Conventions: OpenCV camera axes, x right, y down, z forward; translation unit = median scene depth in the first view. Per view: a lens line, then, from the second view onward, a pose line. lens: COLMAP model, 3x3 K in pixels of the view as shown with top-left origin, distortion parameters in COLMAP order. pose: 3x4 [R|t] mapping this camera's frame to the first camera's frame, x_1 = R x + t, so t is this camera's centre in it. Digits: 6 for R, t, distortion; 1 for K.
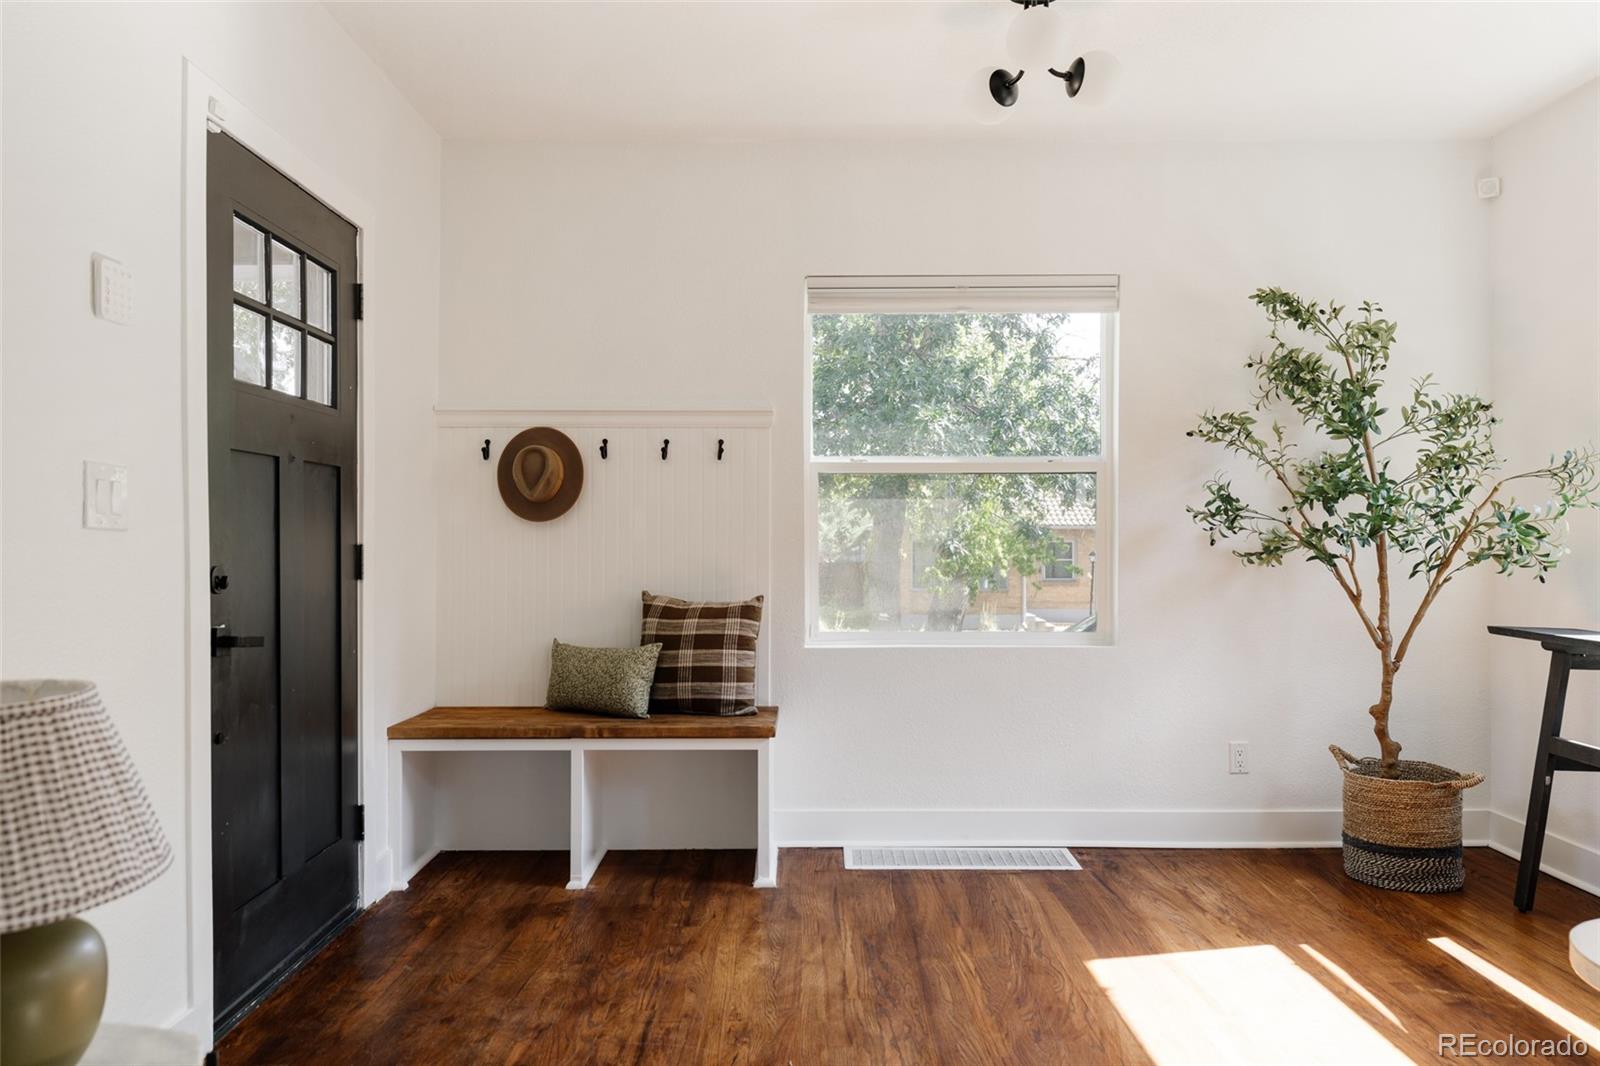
lens RADIAL K [[1076.4, 0, 809.7], [0, 1076.4, 536.8], [0, 0, 1]] dist [0.012778, 0.000244]
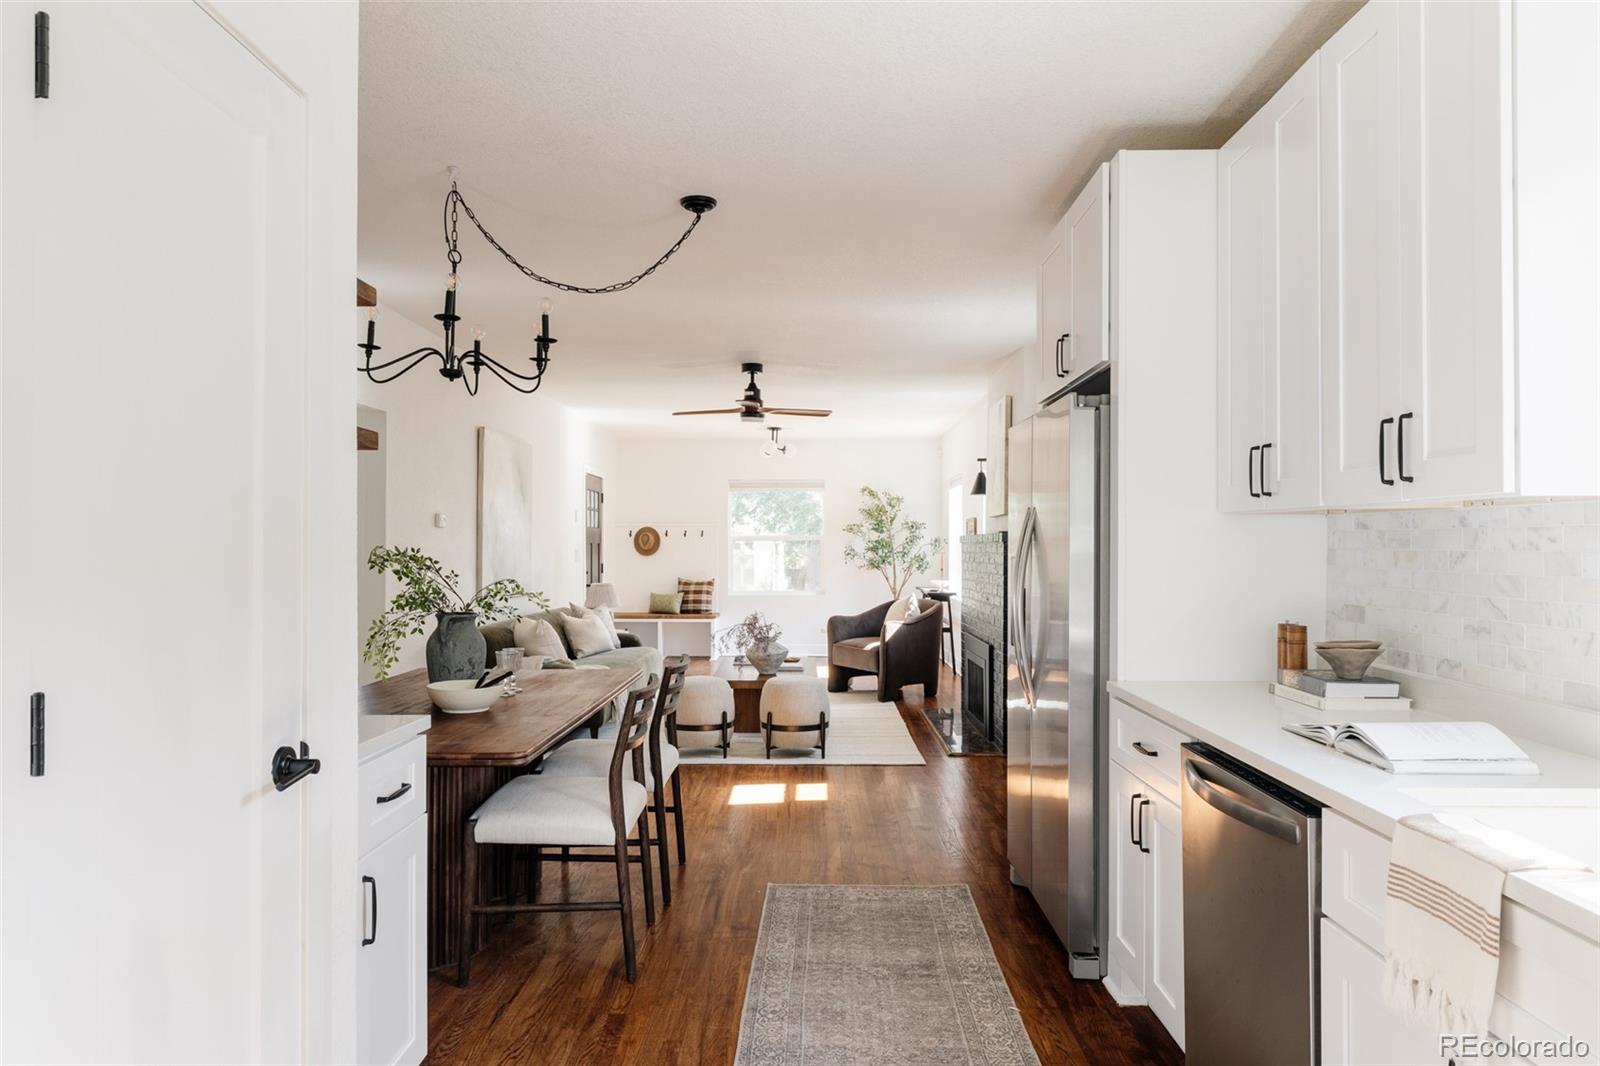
lens RADIAL K [[1014.3, 0, 792.8], [0, 1014.3, 535.6], [0, 0, 1]] dist [0.021800, 0.000784]
pose [[0.999240, 0.000118, -0.038983, 0.328158], [-0.000645, 0.999909, -0.013500, -0.037194], [0.038977, 0.013515, 0.999149, -2.167791]]
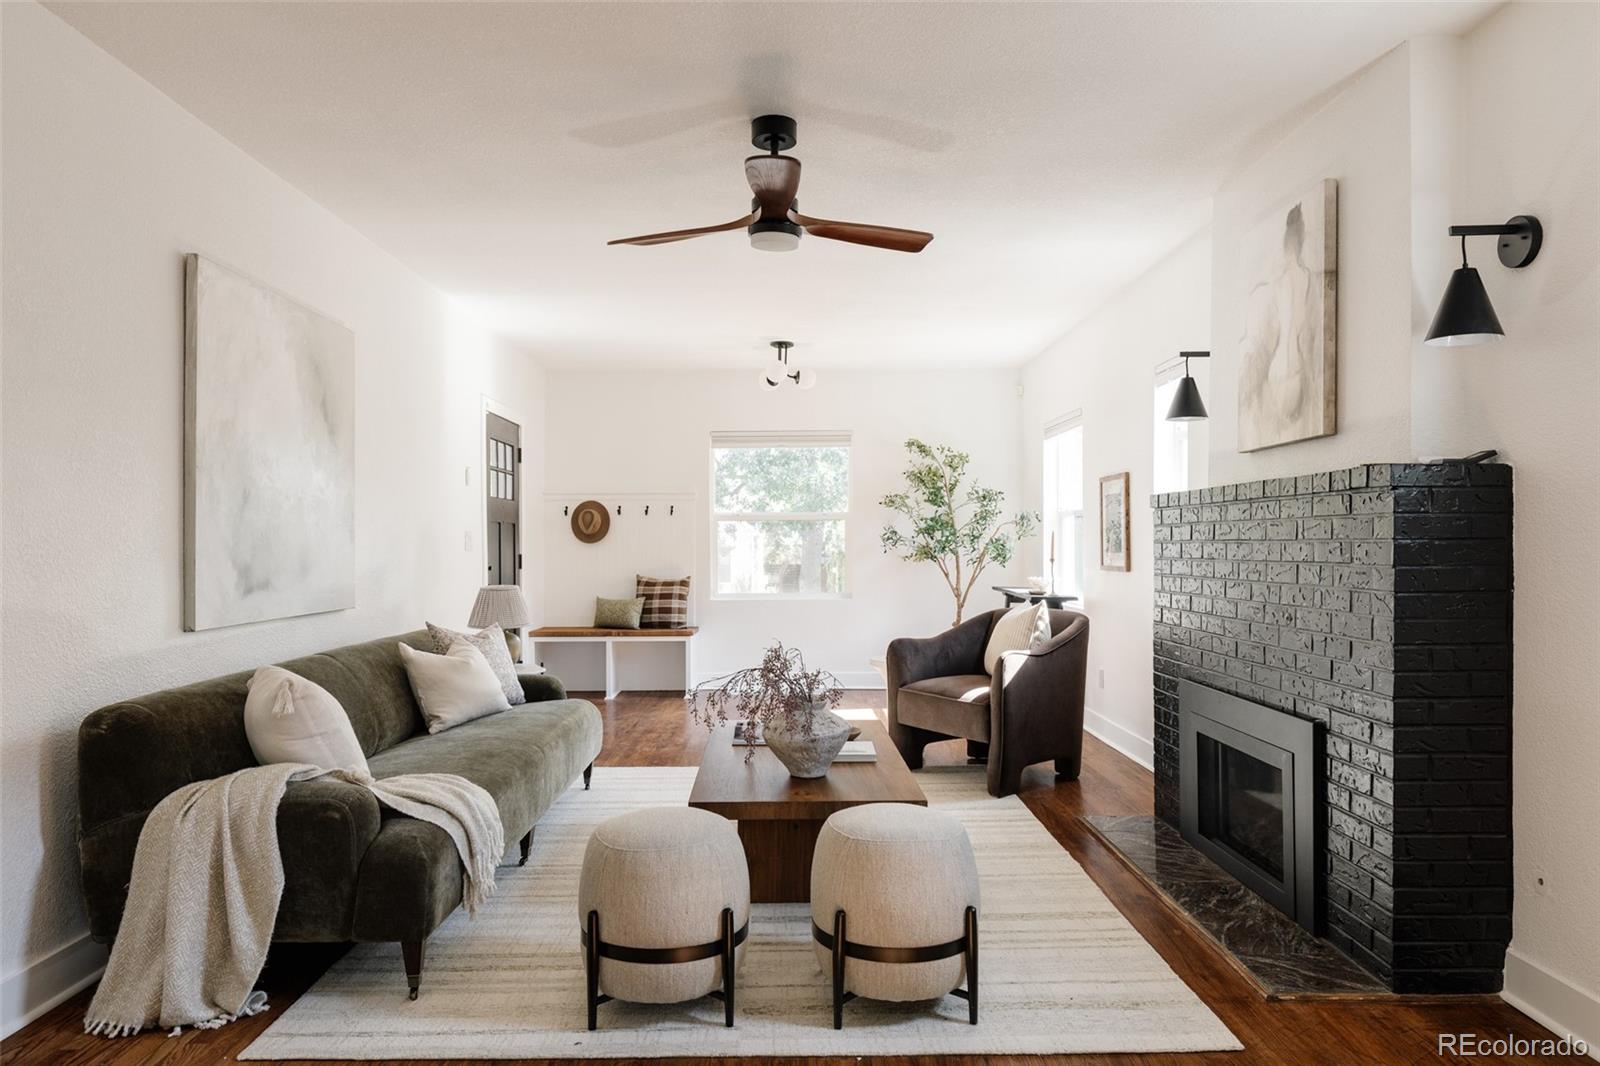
lens RADIAL K [[1014.3, 0, 795.3], [0, 1014.3, 535.3], [0, 0, 1]] dist [0.021800, 0.000784]
pose [[0.999951, -0.005401, -0.008350, 0.198655], [0.005323, 0.999942, -0.009369, -0.010129], [0.008401, 0.009324, 0.999921, -1.144397]]
